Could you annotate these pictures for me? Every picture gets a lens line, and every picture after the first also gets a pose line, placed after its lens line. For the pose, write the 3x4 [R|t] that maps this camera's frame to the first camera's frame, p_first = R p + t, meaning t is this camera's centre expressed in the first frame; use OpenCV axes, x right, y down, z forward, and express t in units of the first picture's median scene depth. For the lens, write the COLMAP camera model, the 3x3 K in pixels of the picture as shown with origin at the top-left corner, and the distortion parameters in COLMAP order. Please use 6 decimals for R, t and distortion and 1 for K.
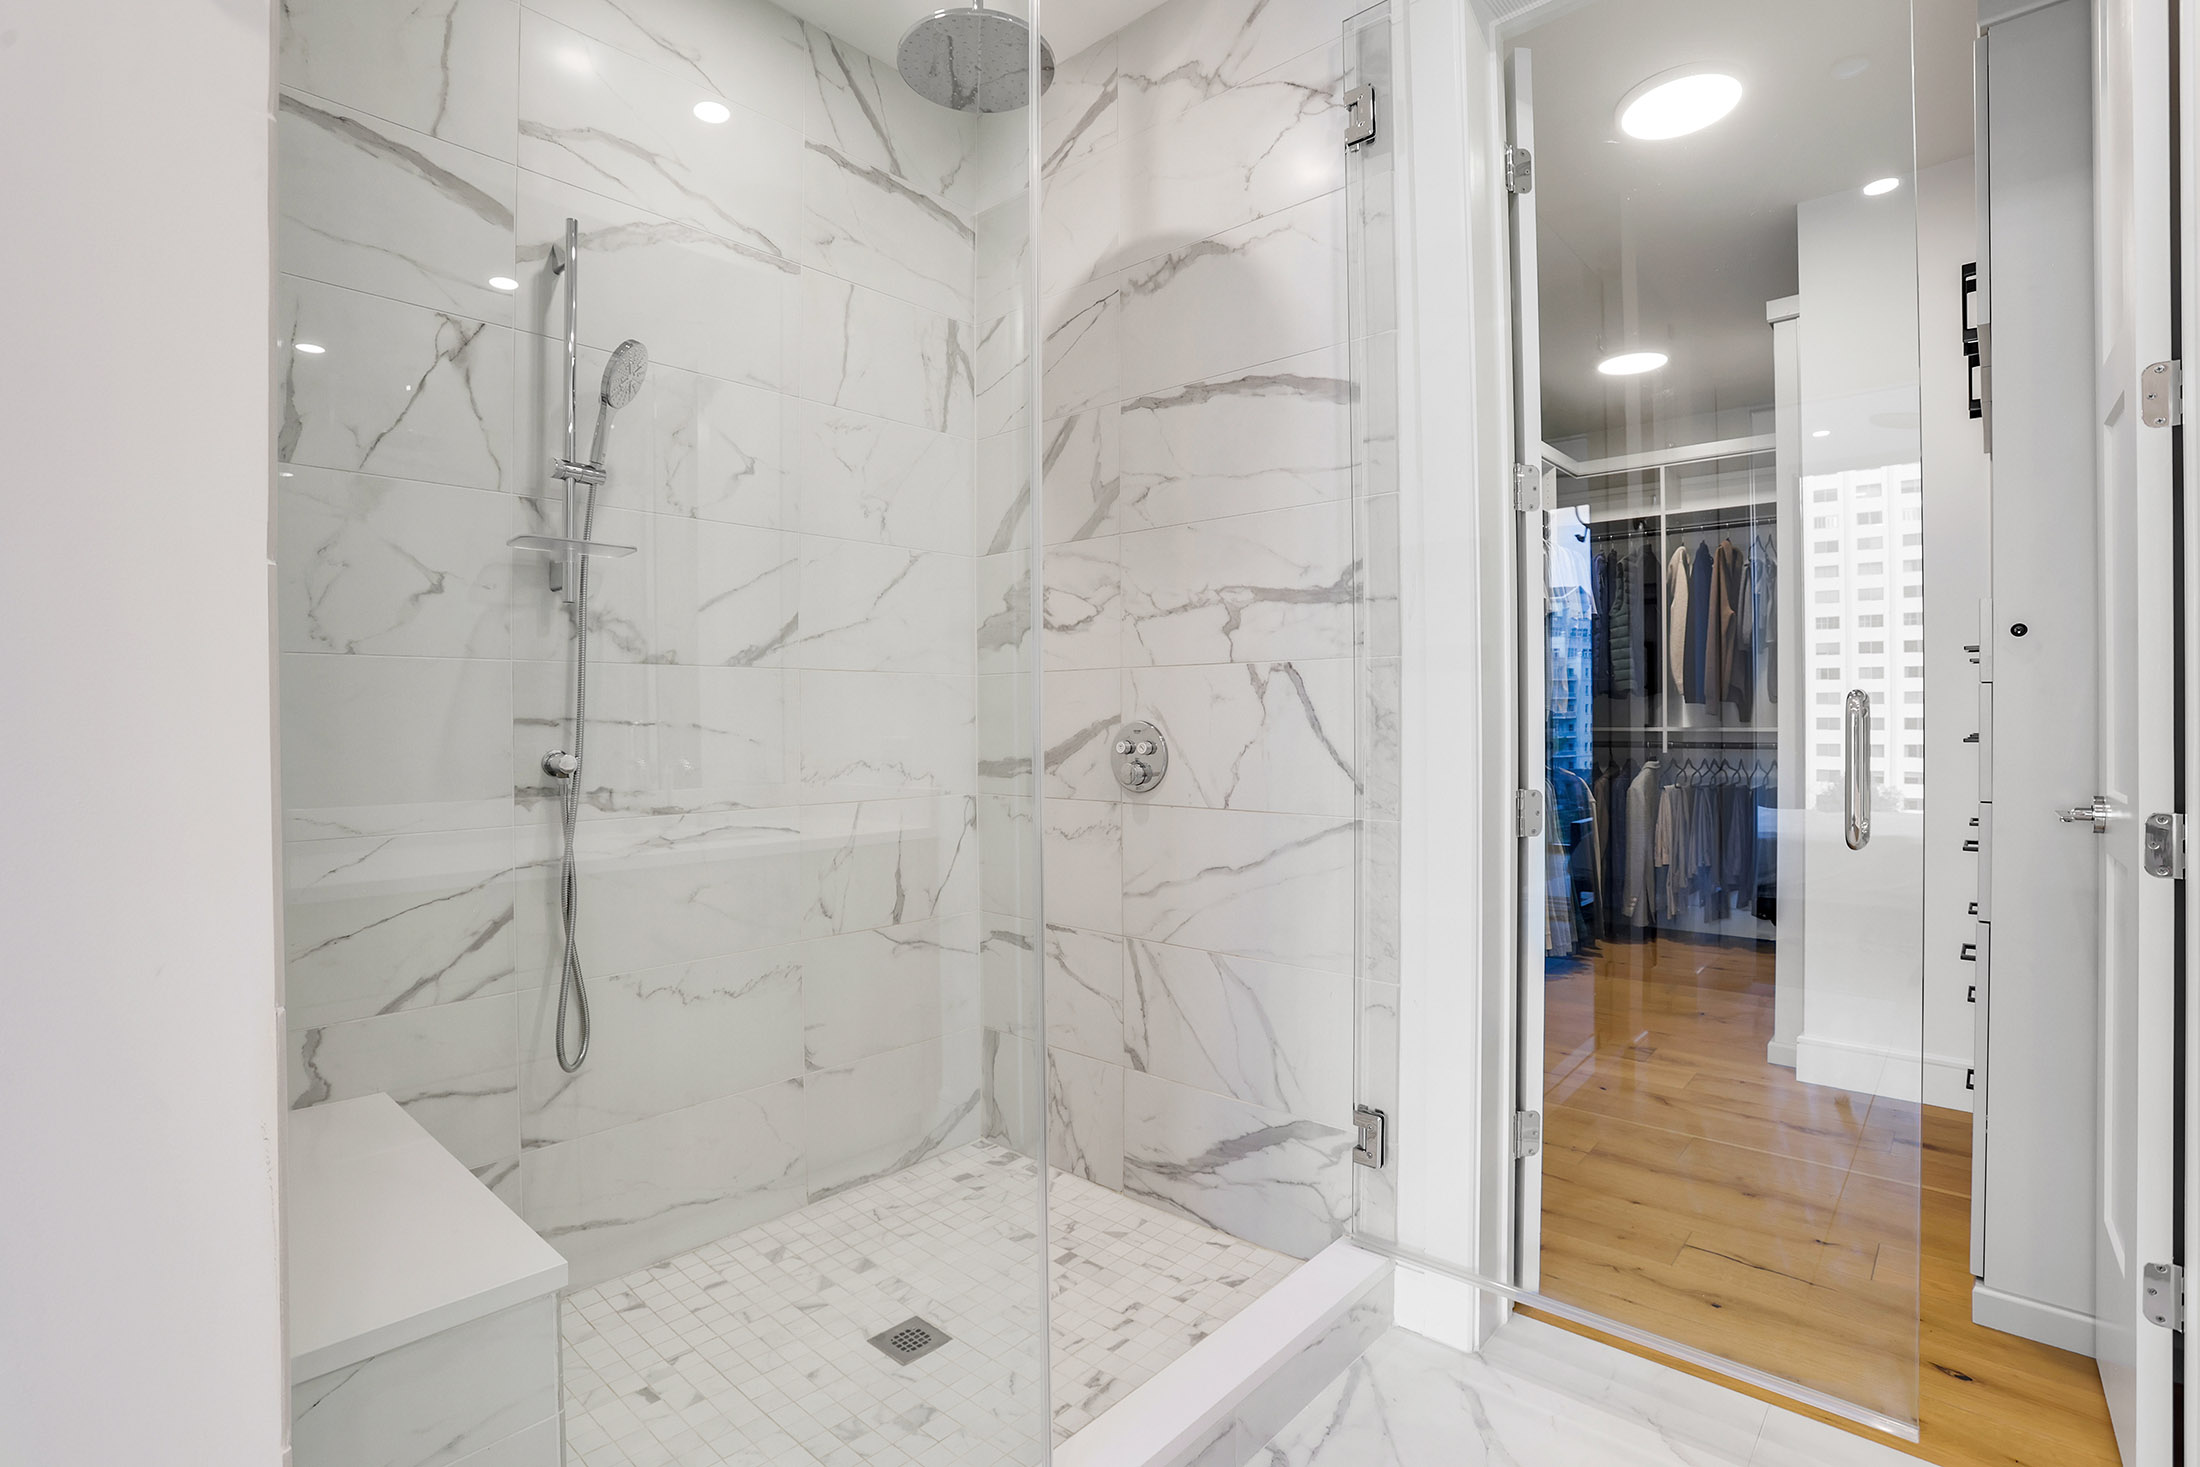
lens RADIAL K [[1004.9, 0, 1088.7], [0, 1004.9, 717.0], [0, 0, 1]] dist [-0.034720, 0.002409]
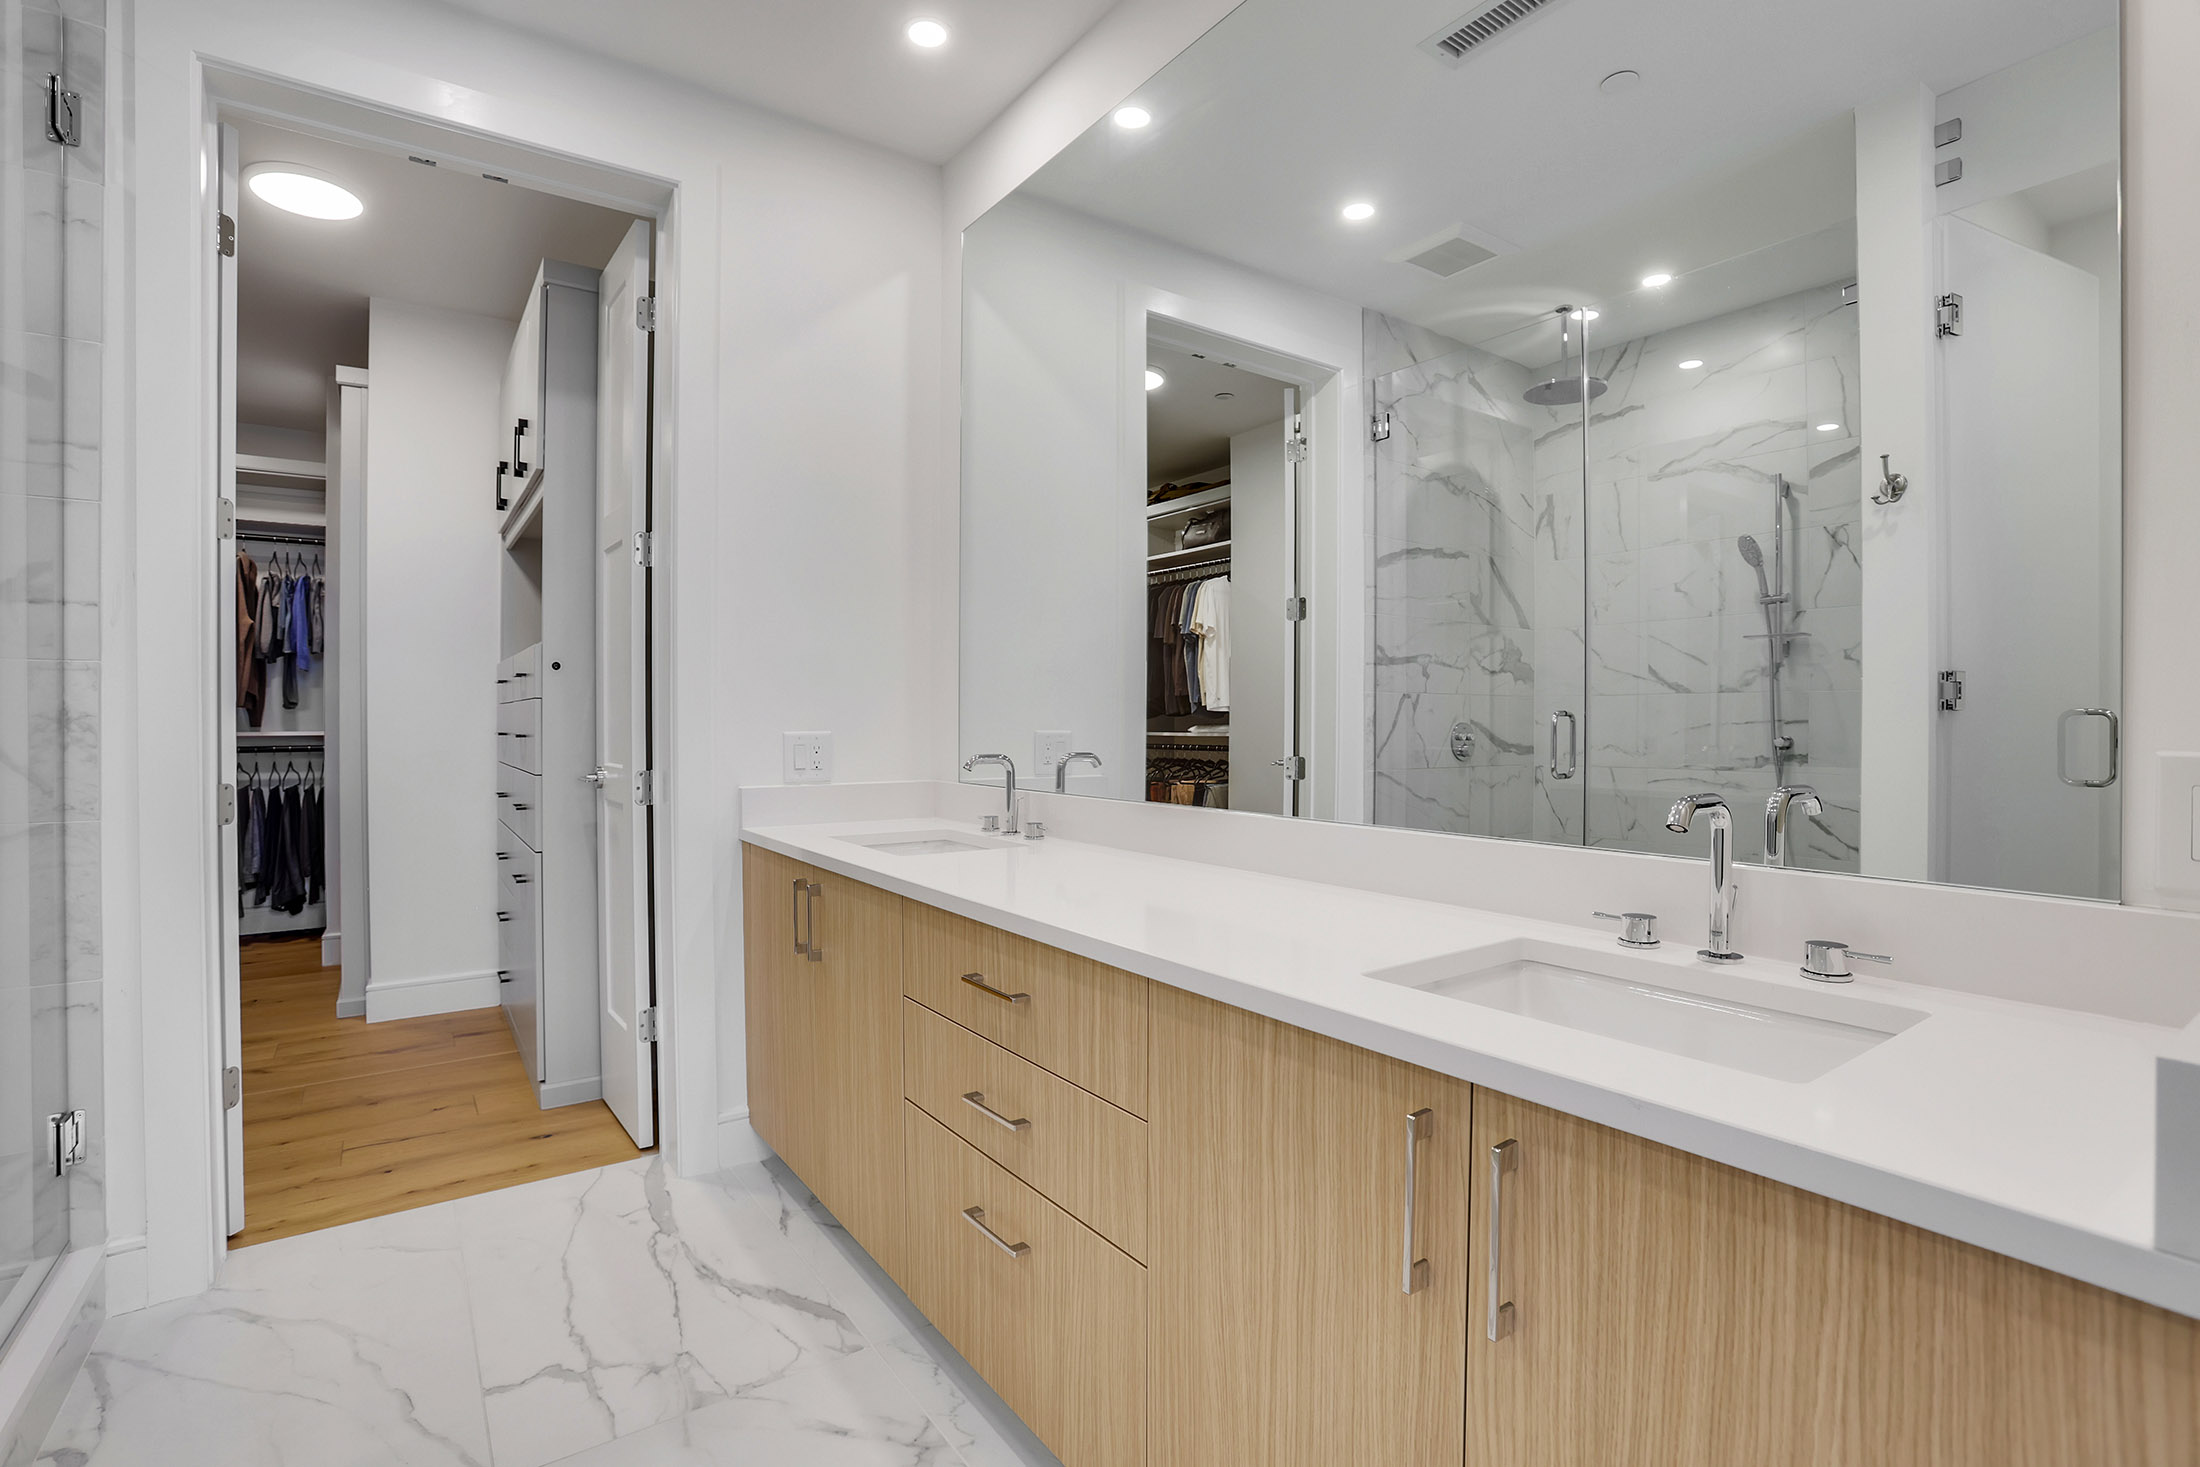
lens RADIAL K [[1004.9, 0, 1093.8], [0, 1004.9, 730.4], [0, 0, 1]] dist [-0.034720, 0.002409]
pose [[0.205662, -0.006803, 0.978599, -0.436133], [0.000086, 0.999976, 0.006934, 0.004588], [-0.978623, -0.001342, 0.205658, -0.188732]]
